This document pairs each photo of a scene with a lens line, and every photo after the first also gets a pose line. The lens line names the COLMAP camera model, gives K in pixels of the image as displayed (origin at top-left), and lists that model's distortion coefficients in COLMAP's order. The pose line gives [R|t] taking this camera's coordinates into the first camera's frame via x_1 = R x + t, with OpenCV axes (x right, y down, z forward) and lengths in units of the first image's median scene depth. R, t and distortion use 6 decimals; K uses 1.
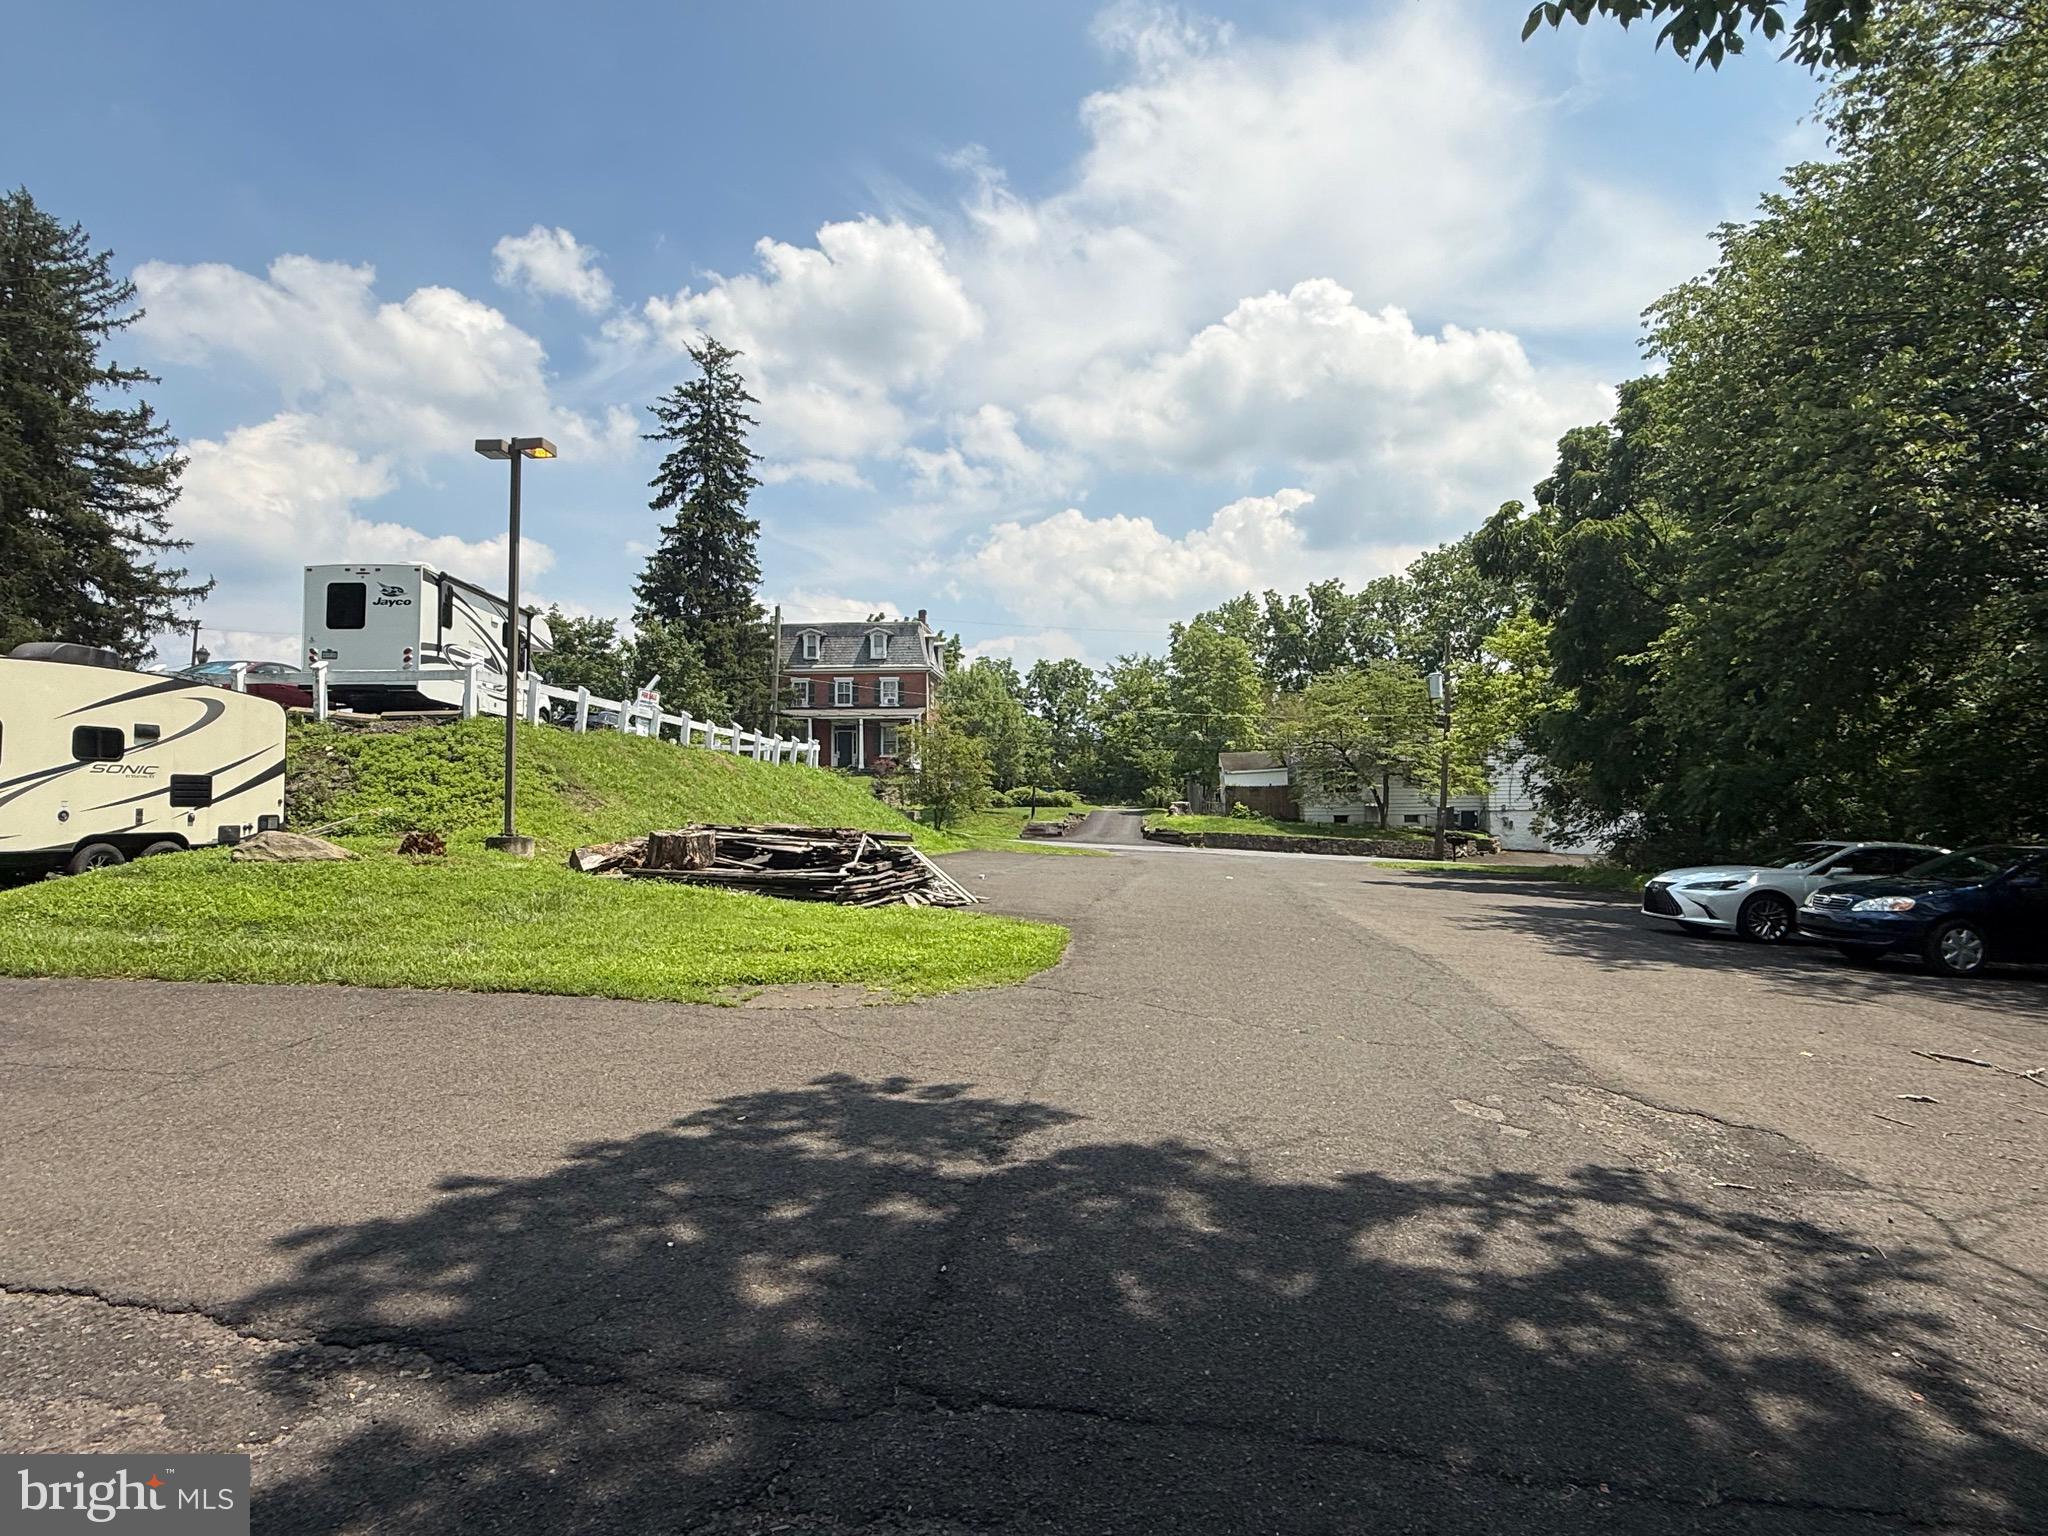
lens RADIAL K [[1114.5, 0, 1019.4], [0, 1114.5, 771.5], [0, 0, 1]] dist [0.002258, 0.000429]
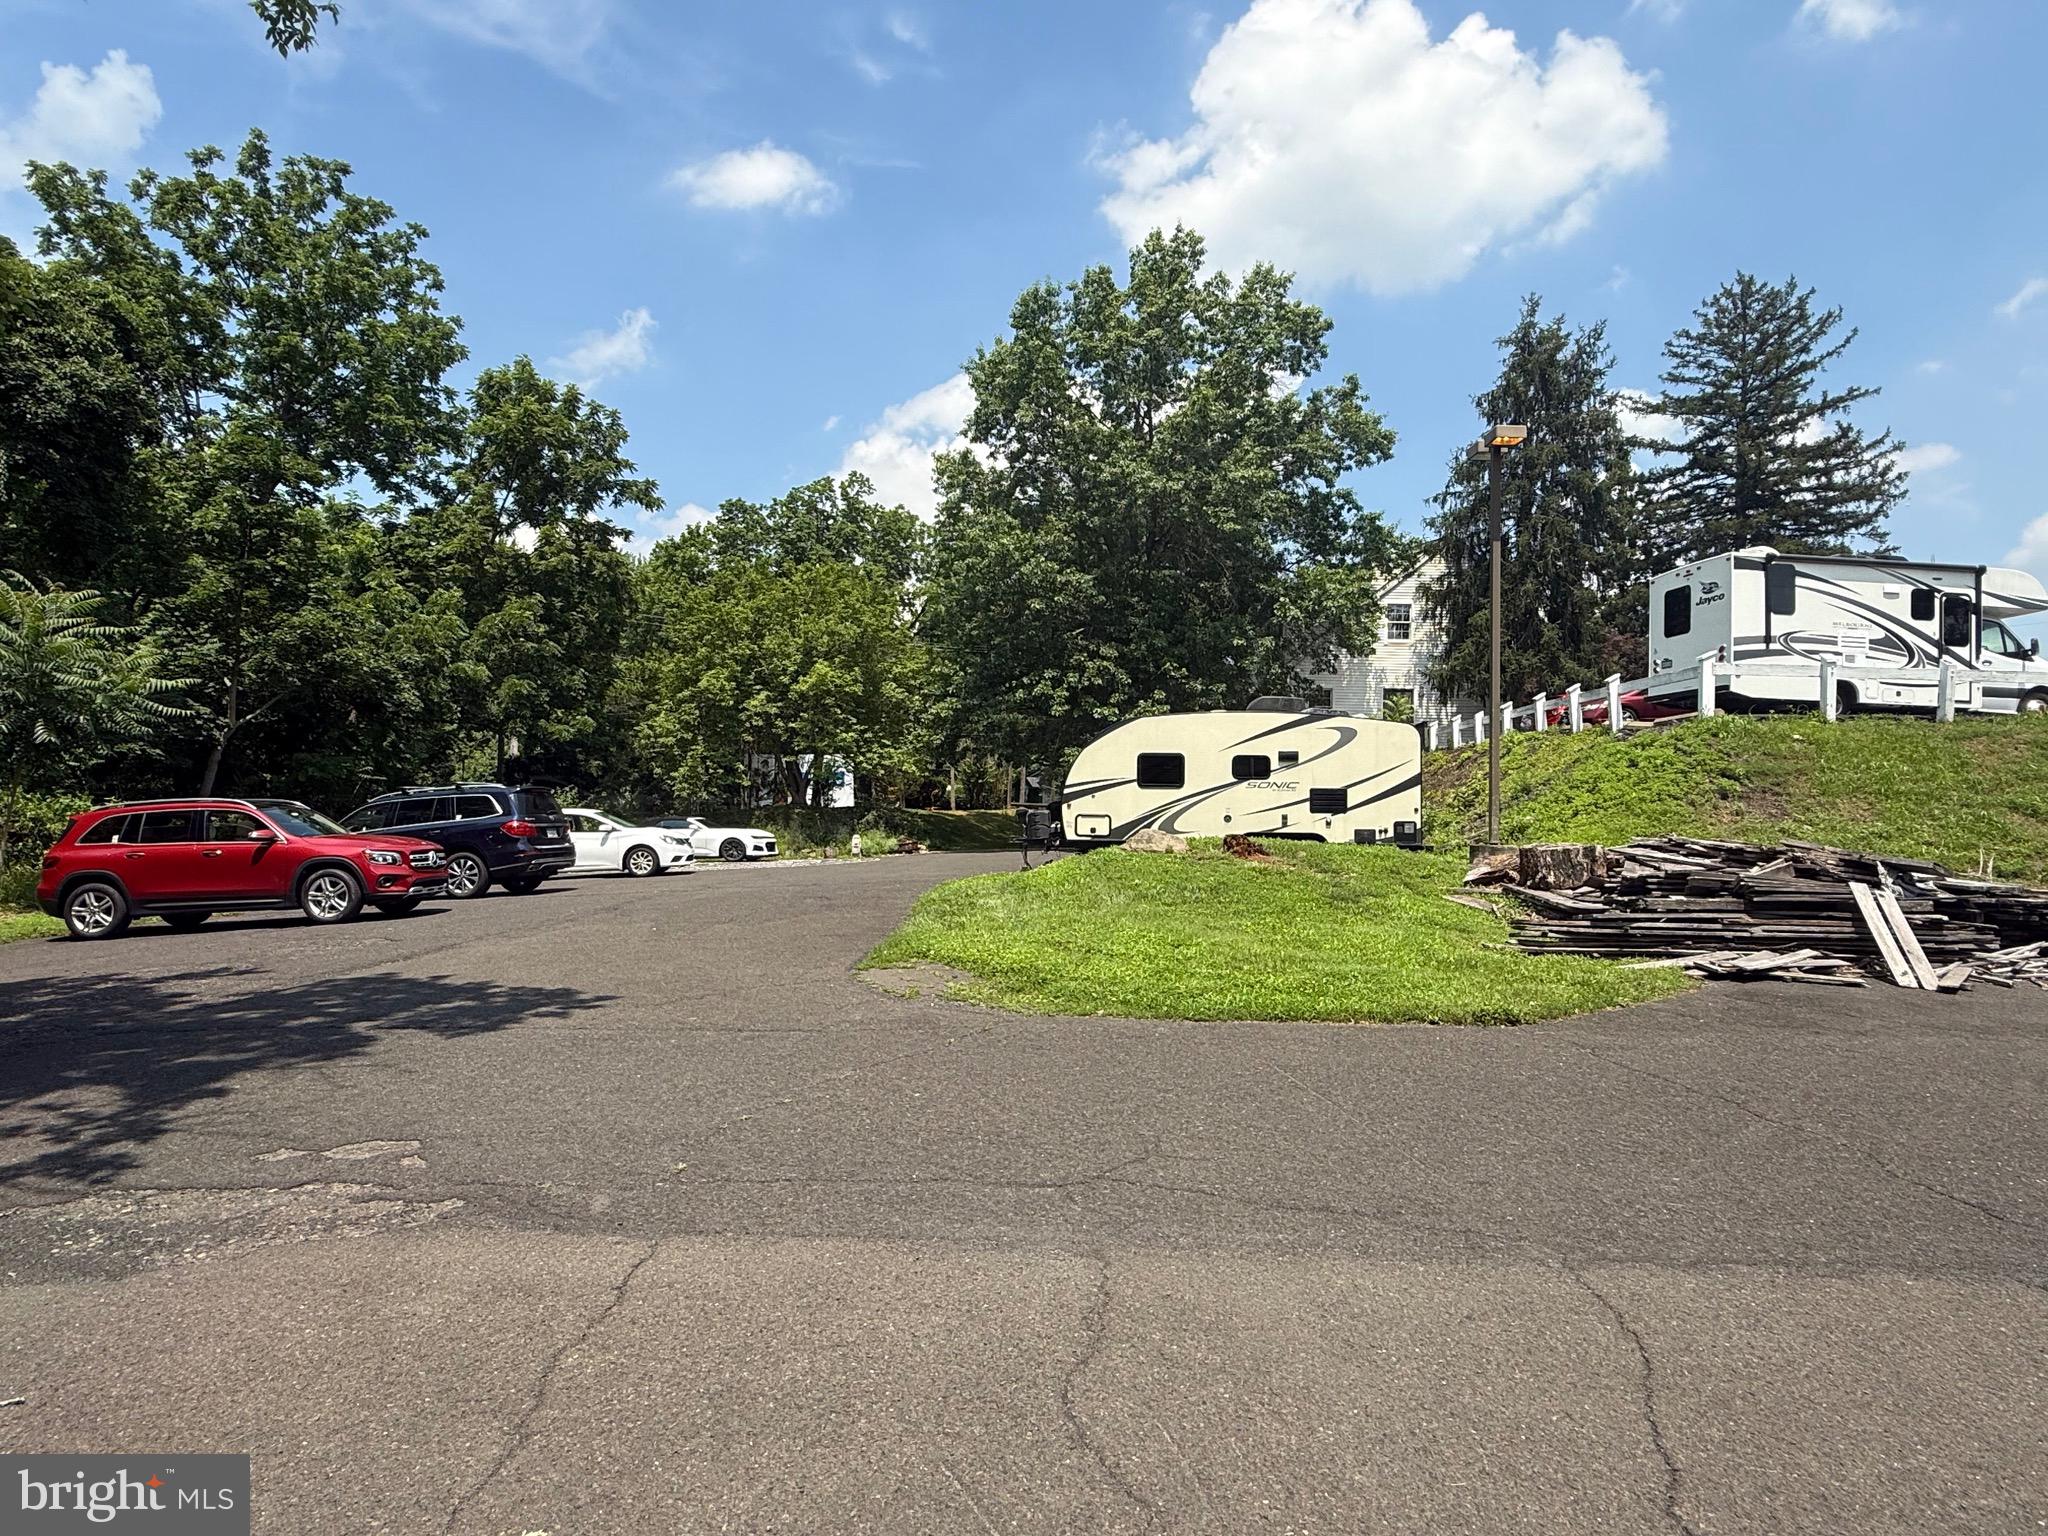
lens RADIAL K [[1114.5, 0, 1021.0], [0, 1114.5, 773.5], [0, 0, 1]] dist [0.002258, 0.000429]
pose [[0.118256, -0.033286, -0.992425, 0.487397], [0.021635, 0.999287, -0.030938, 0.018245], [0.992747, -0.017813, 0.118892, 0.510895]]
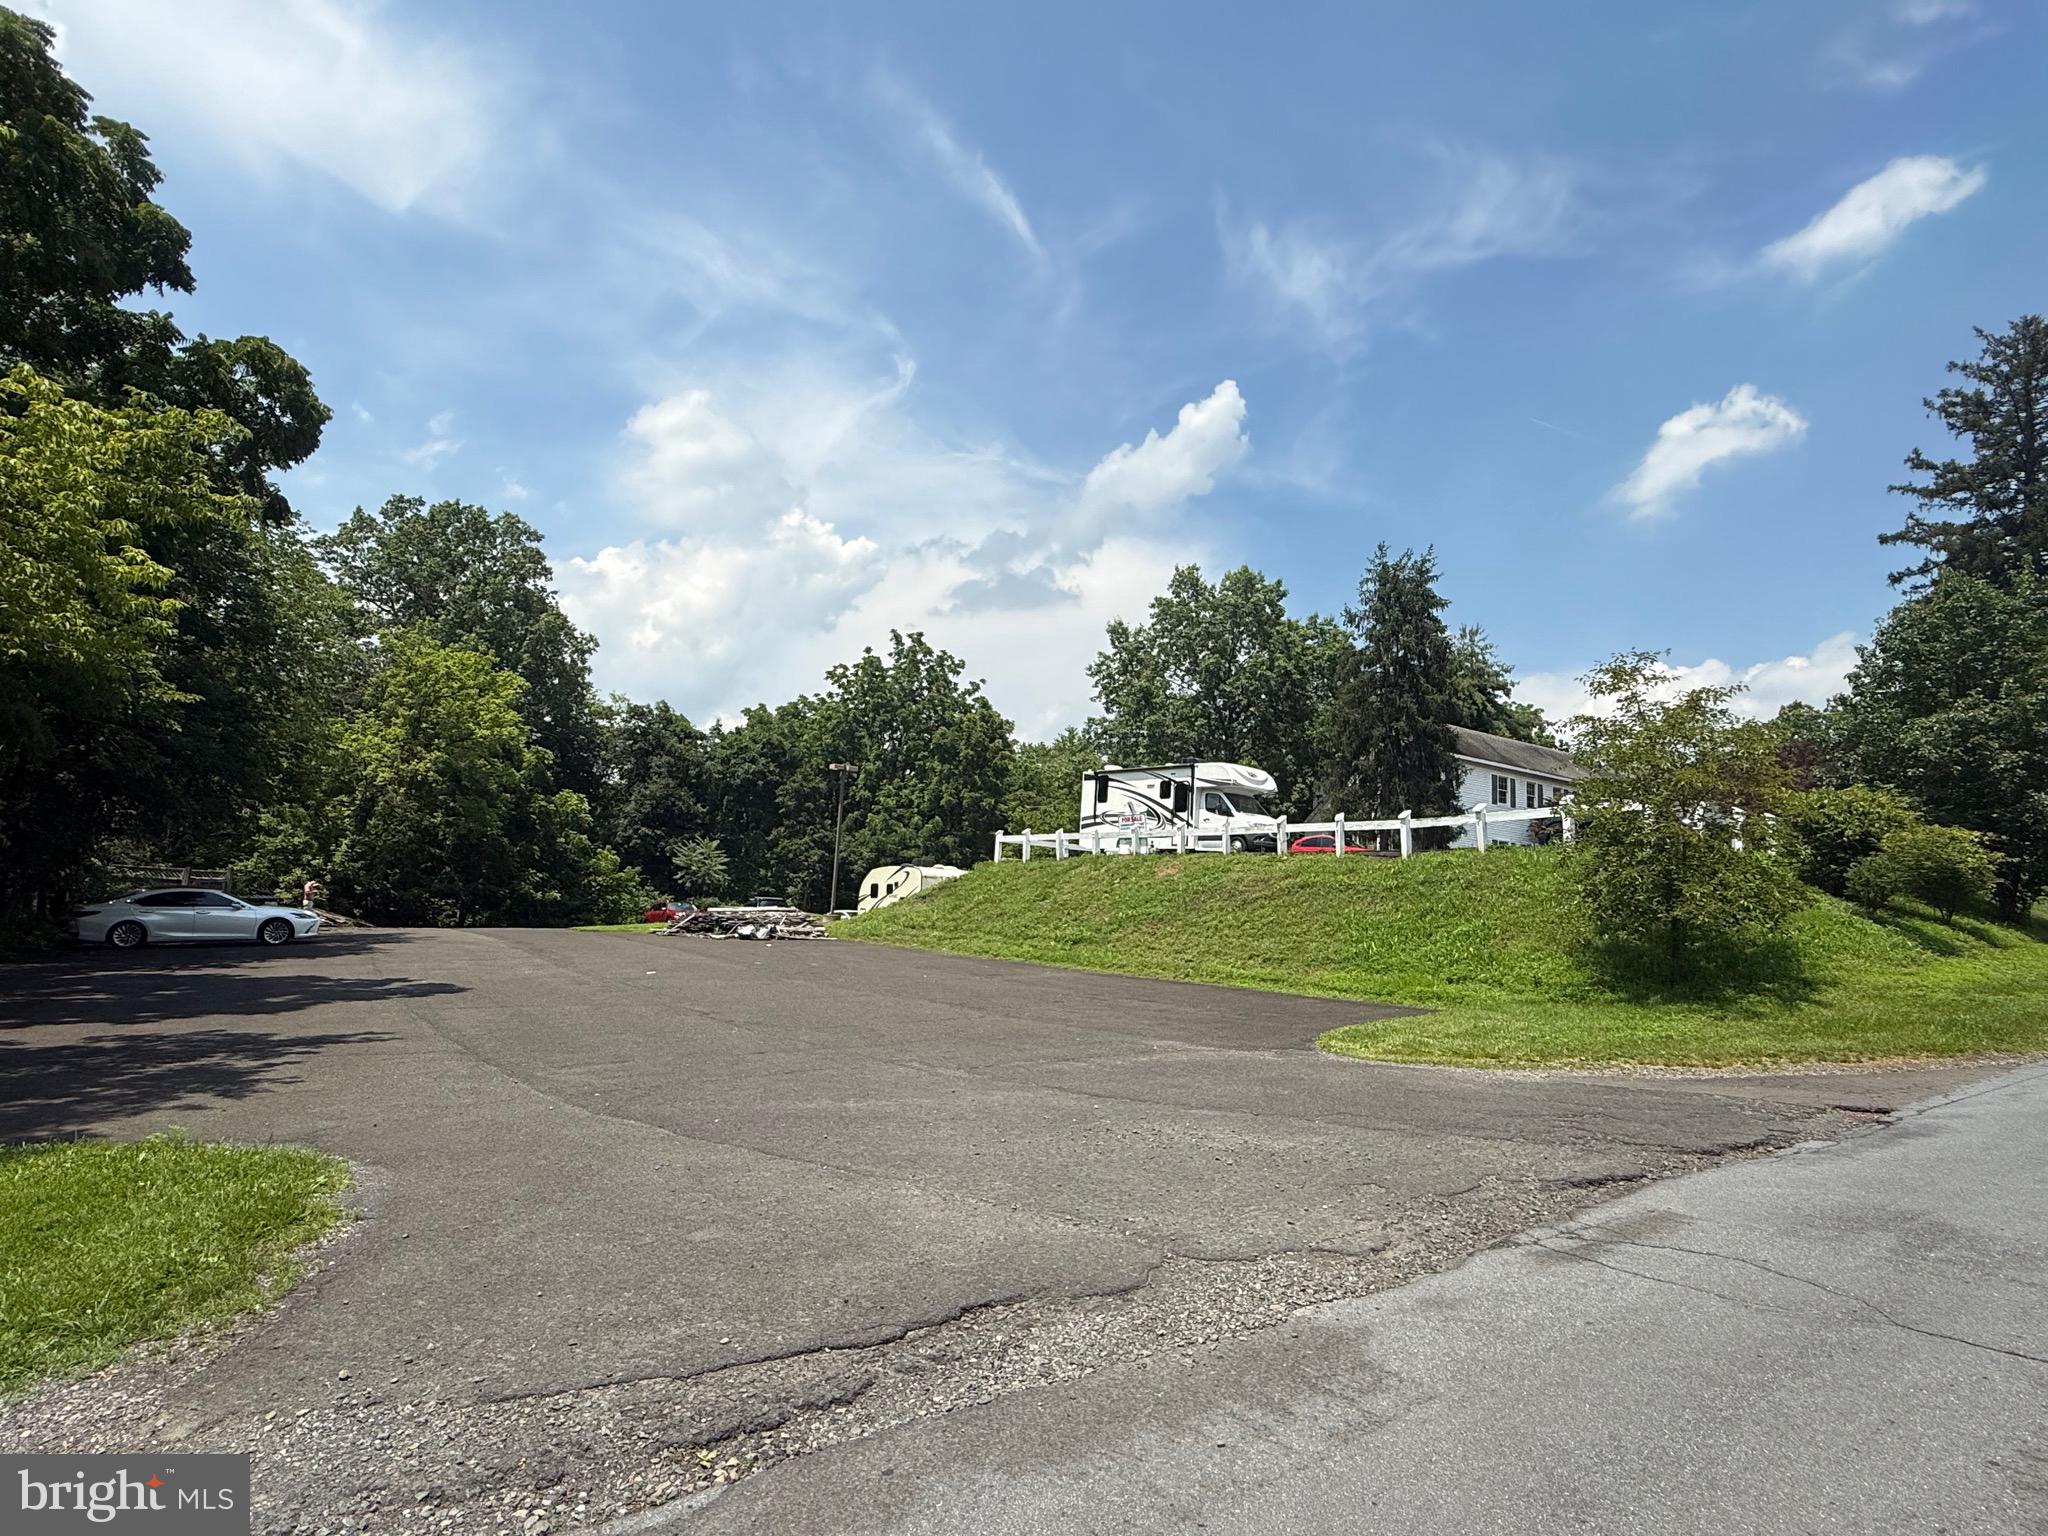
lens RADIAL K [[1090.9, 0, 1015.4], [0, 1090.9, 773.0], [0, 0, 1]] dist [0.002984, 0.000239]
pose [[-0.723946, -0.111730, -0.680748, 1.144251], [-0.008444, 0.988158, -0.153205, 0.126409], [0.689805, -0.105164, -0.716317, 3.535096]]
